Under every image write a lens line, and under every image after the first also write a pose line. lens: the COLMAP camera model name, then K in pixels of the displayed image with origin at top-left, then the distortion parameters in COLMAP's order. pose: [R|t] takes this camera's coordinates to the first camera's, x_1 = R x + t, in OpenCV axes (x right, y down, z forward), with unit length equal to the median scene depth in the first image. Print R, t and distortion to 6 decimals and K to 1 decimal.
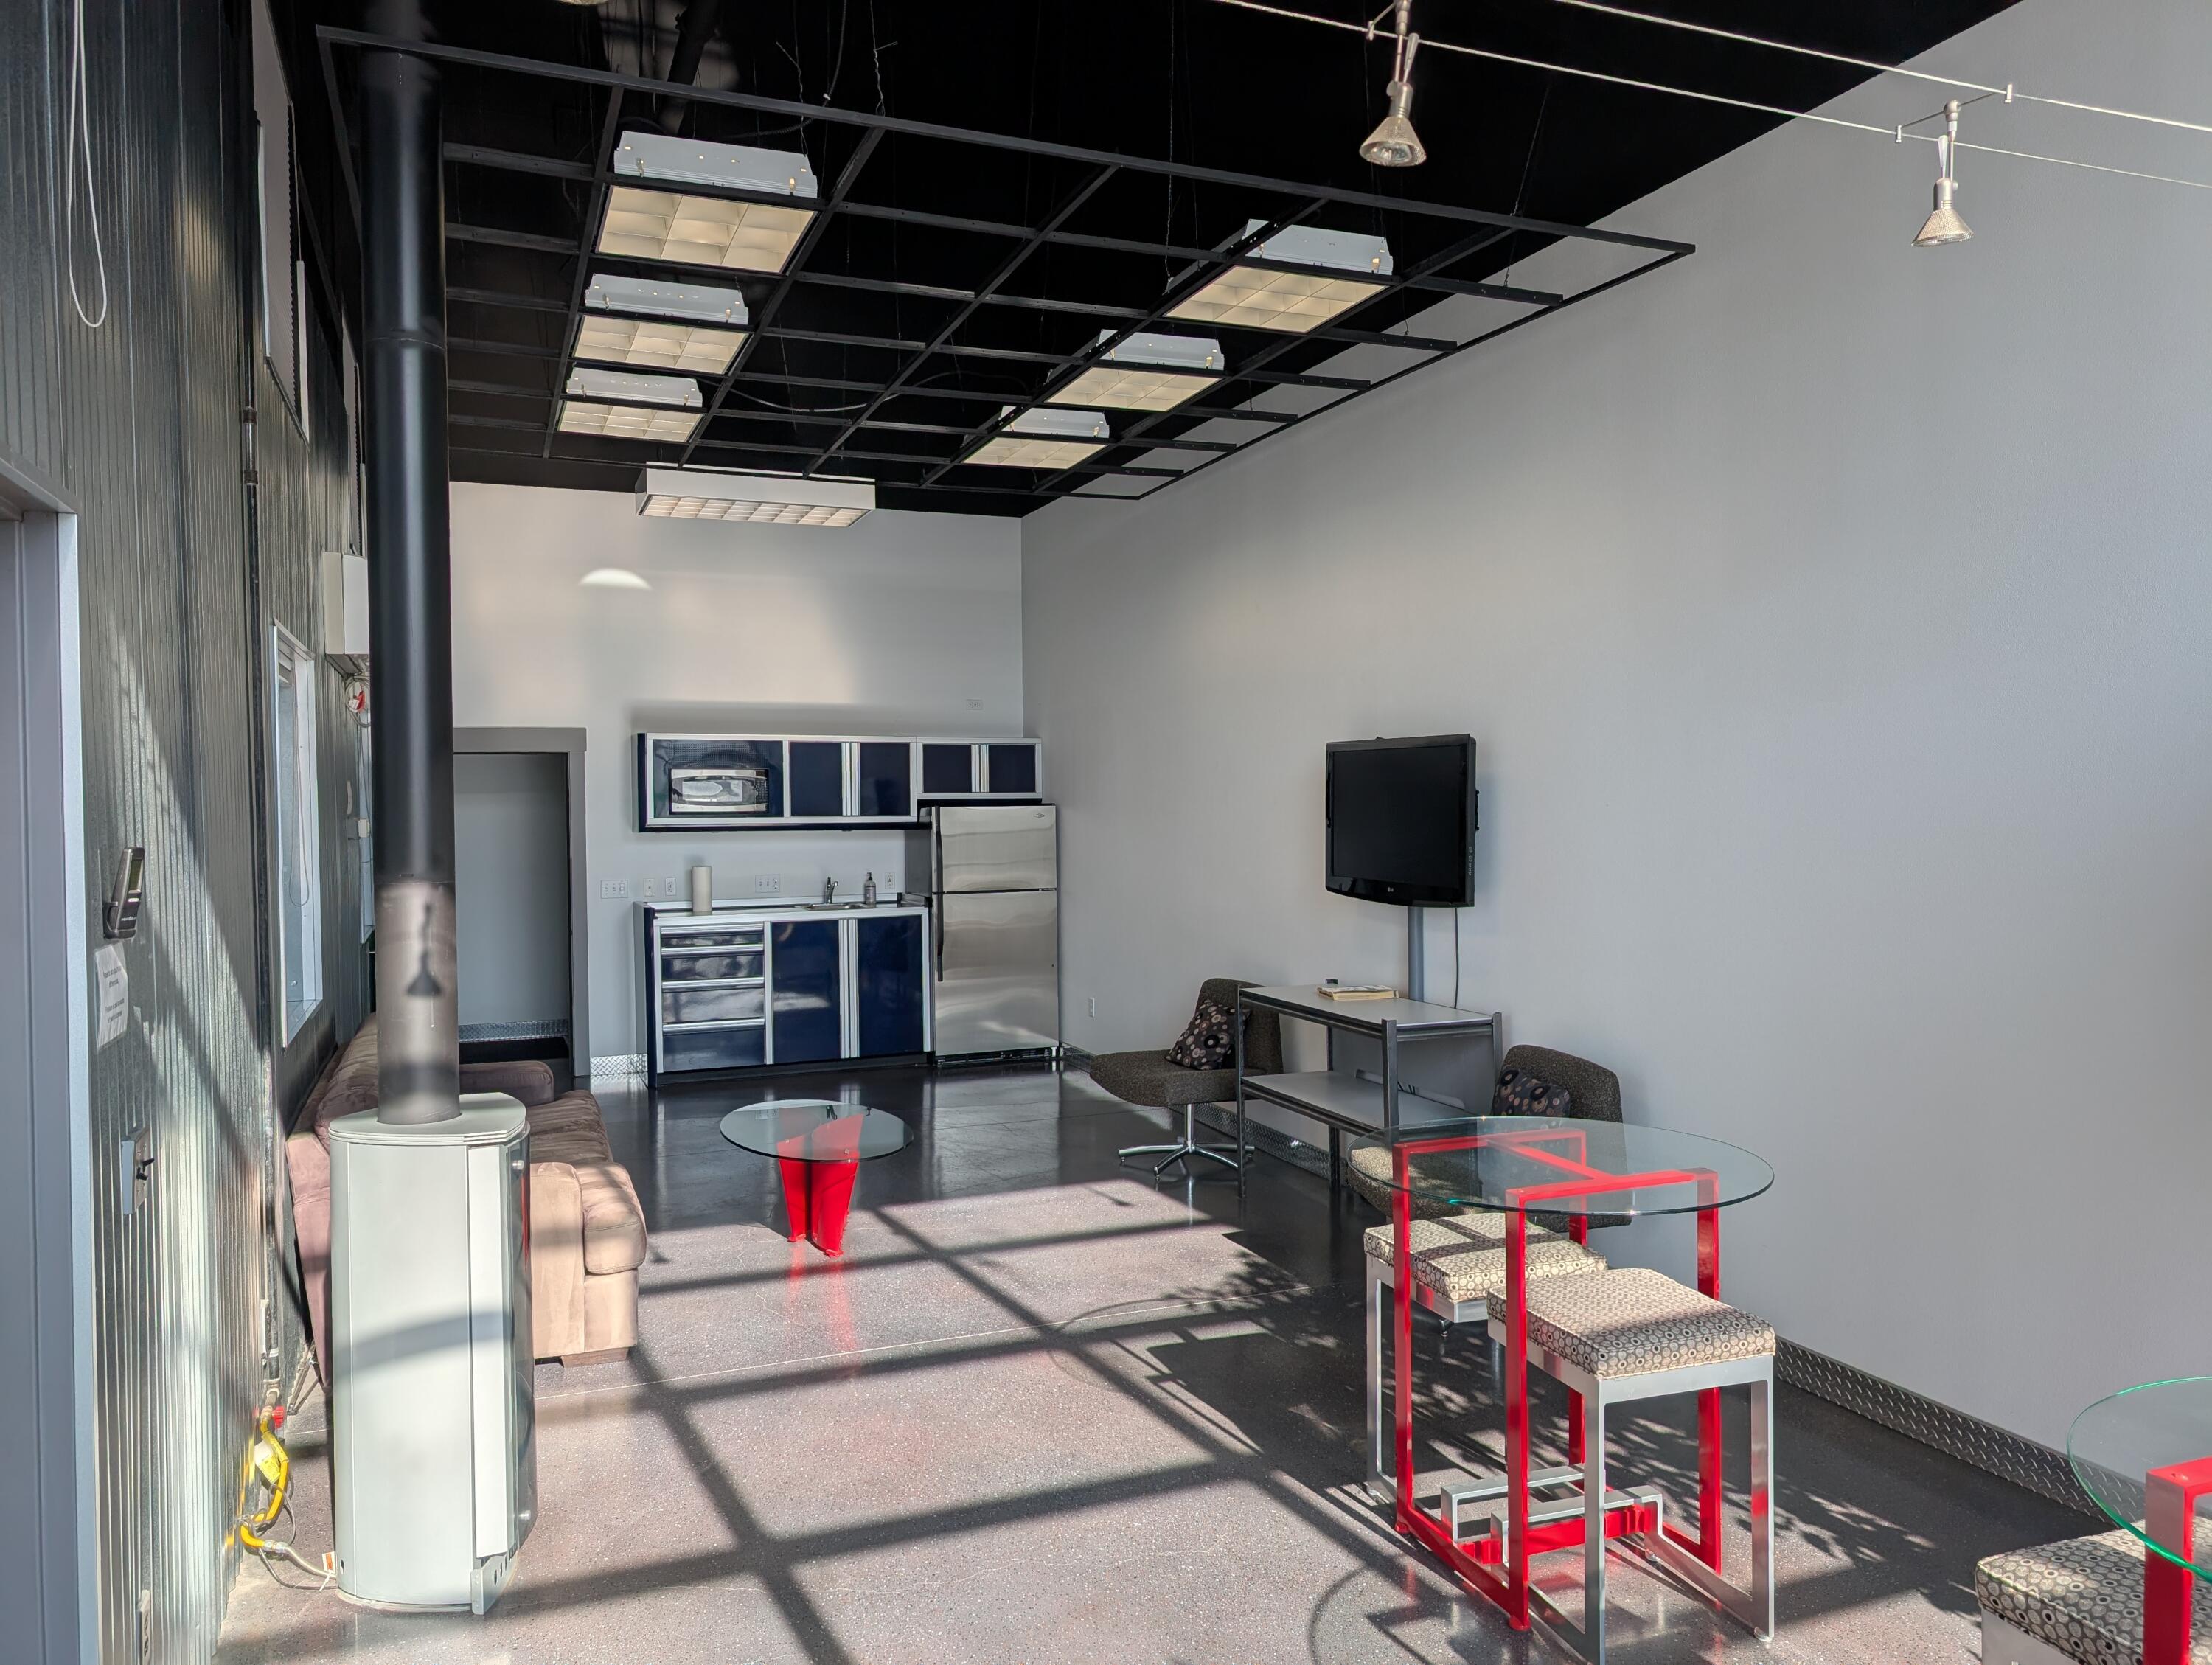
lens RADIAL K [[1588.8, 0, 1108.8], [0, 1588.8, 834.0], [0, 0, 1]] dist [0.024771, -0.005385]
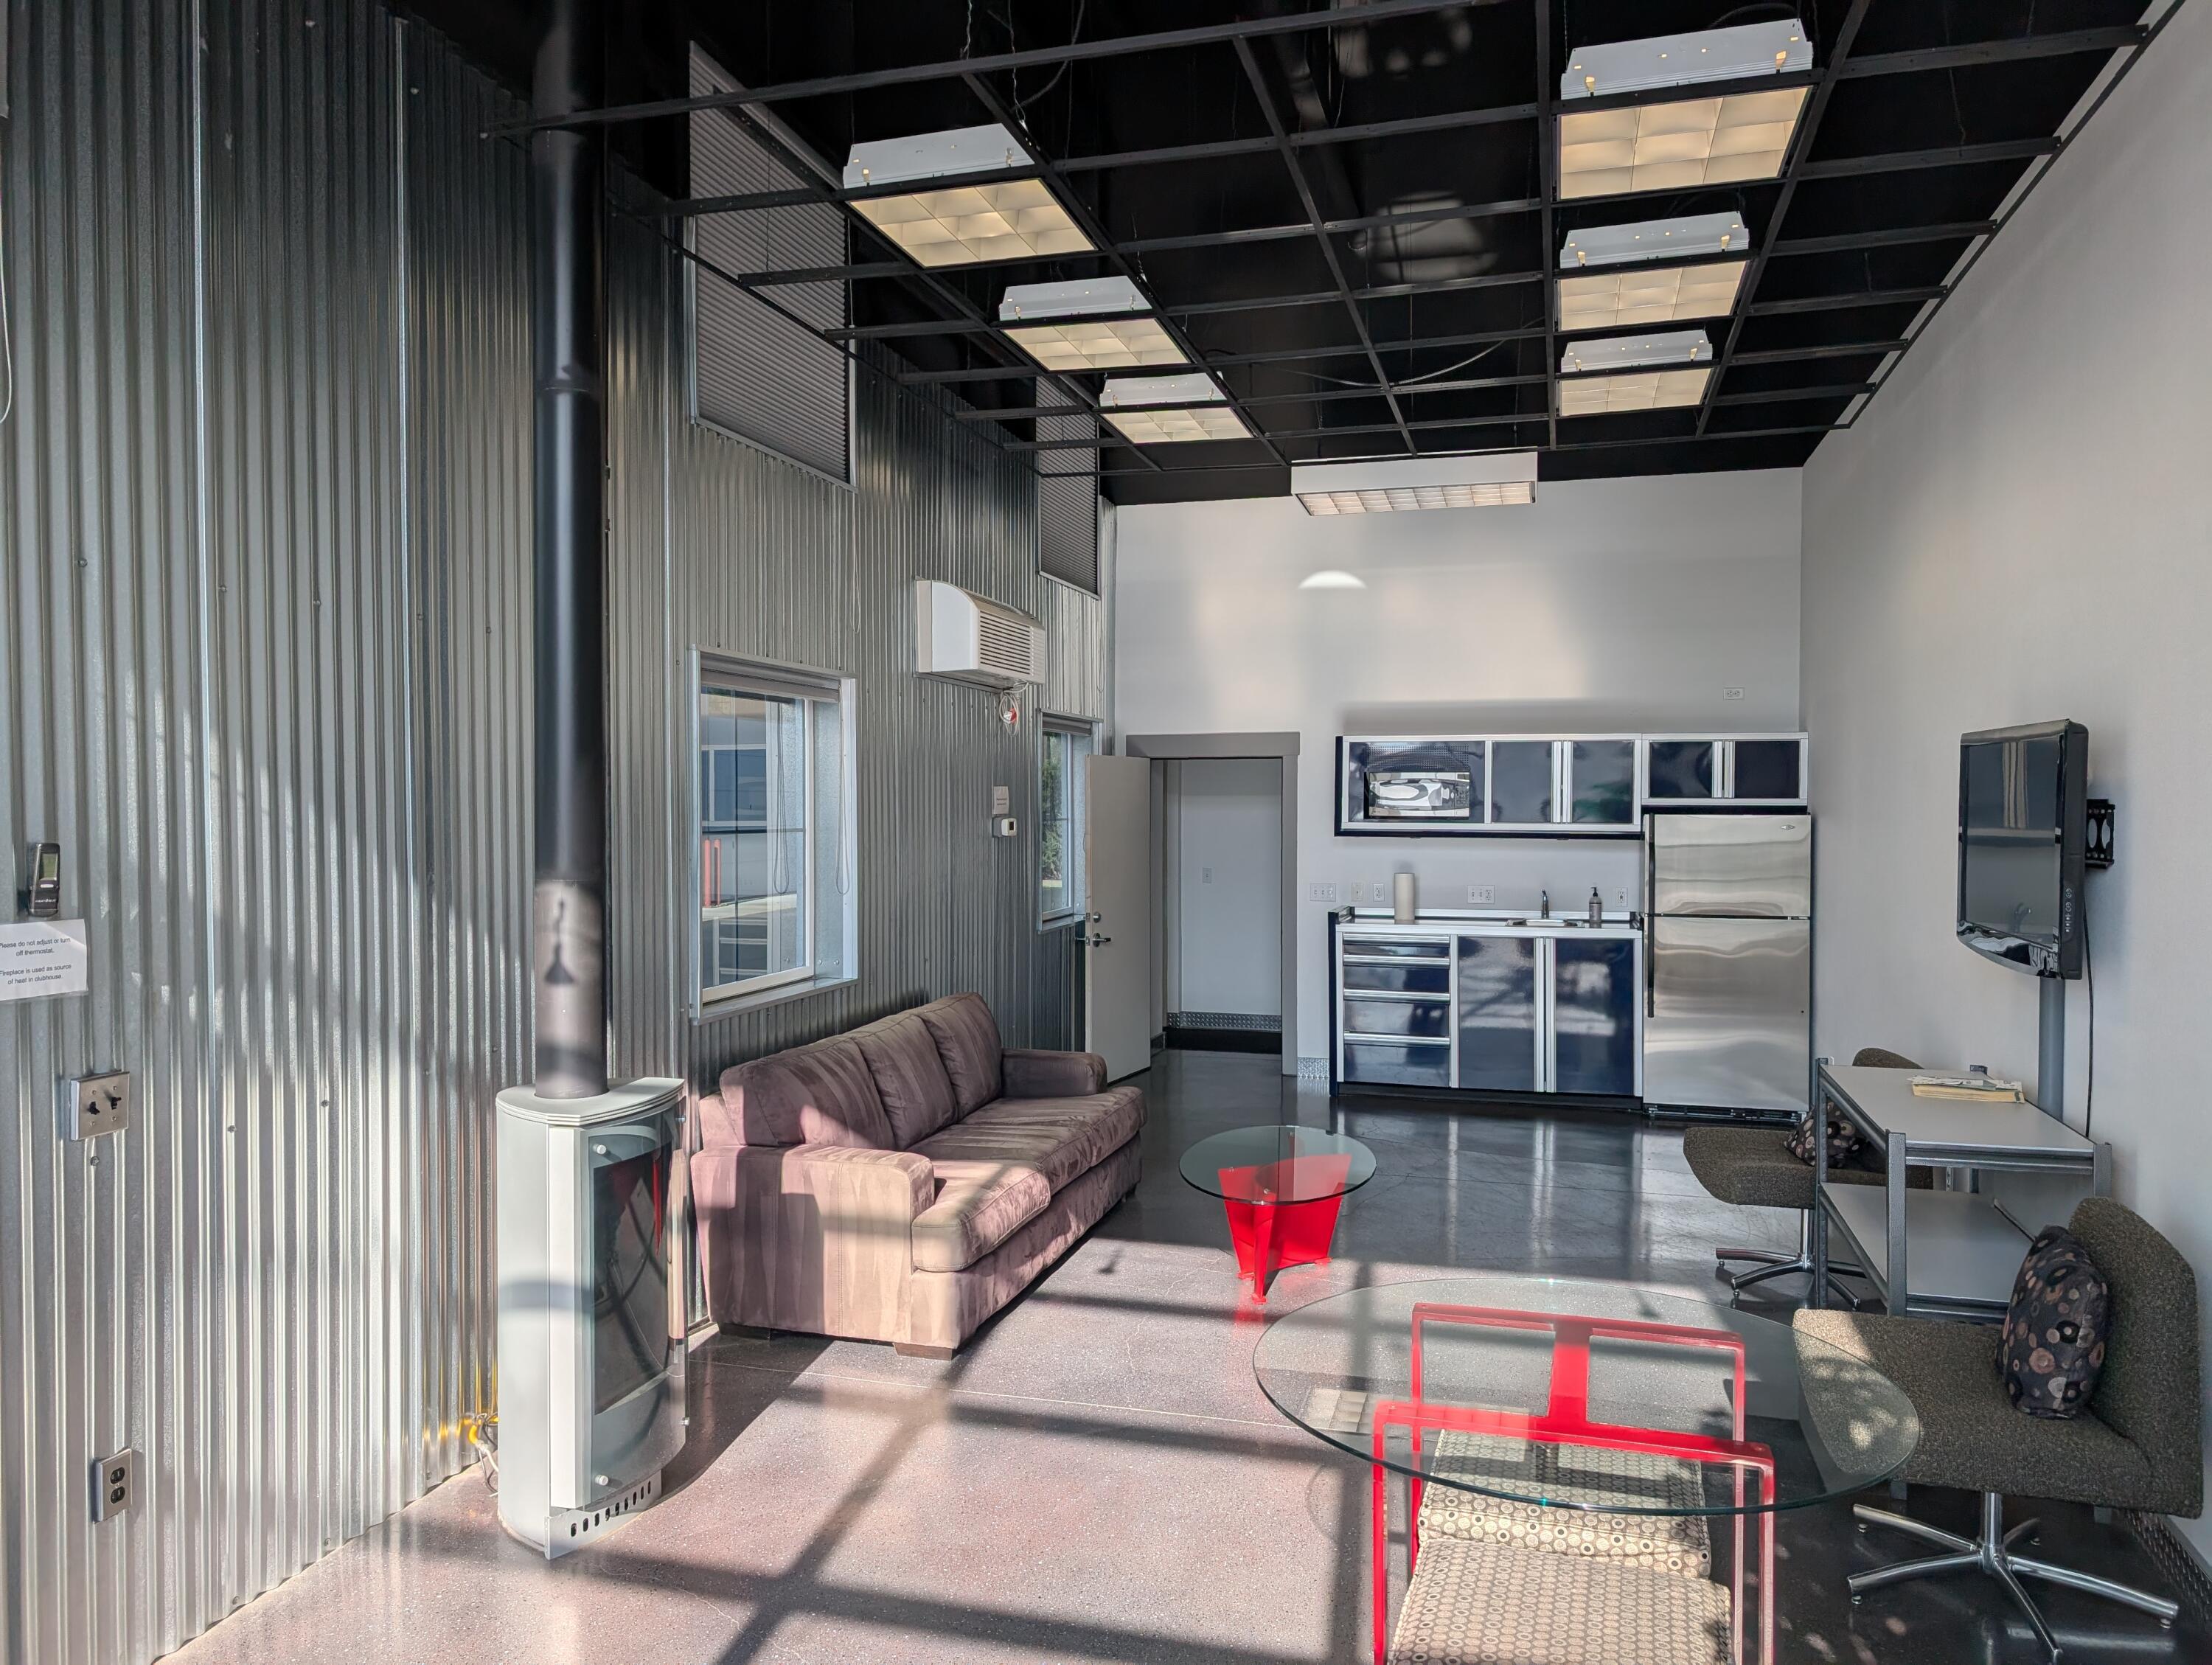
lens RADIAL K [[1588.8, 0, 1103.6], [0, 1588.8, 832.2], [0, 0, 1]] dist [0.024771, -0.005385]
pose [[0.785846, 0.021811, -0.618038, 0.197598], [-0.022037, 0.999731, 0.007261, -0.007234], [0.618030, 0.007914, 0.786115, 0.134573]]
